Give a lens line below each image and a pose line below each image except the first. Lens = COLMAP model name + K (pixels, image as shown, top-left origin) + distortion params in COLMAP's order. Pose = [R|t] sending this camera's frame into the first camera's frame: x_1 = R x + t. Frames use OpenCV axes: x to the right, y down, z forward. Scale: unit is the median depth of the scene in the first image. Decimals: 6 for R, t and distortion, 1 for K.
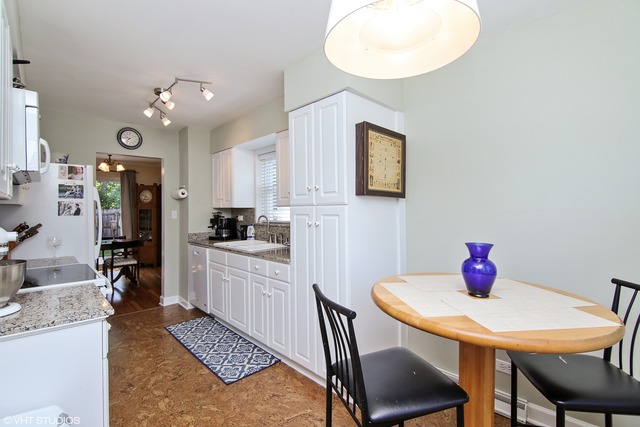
lens RADIAL K [[294.7, 0, 318.4], [0, 294.7, 219.6], [0, 0, 1]] dist [-0.002371, -0.000152]
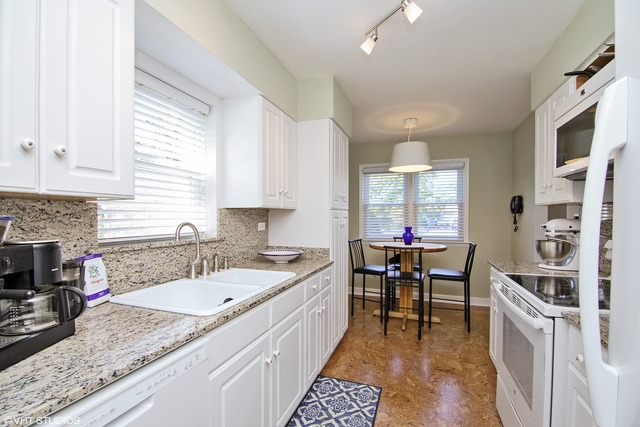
lens RADIAL K [[294.7, 0, 318.4], [0, 294.7, 219.6], [0, 0, 1]] dist [-0.002371, -0.000152]
pose [[-0.448389, -0.012558, 0.893750, -0.926325], [0.023773, 0.999380, 0.025969, -0.034410], [-0.893522, 0.032891, -0.447813, 1.365989]]
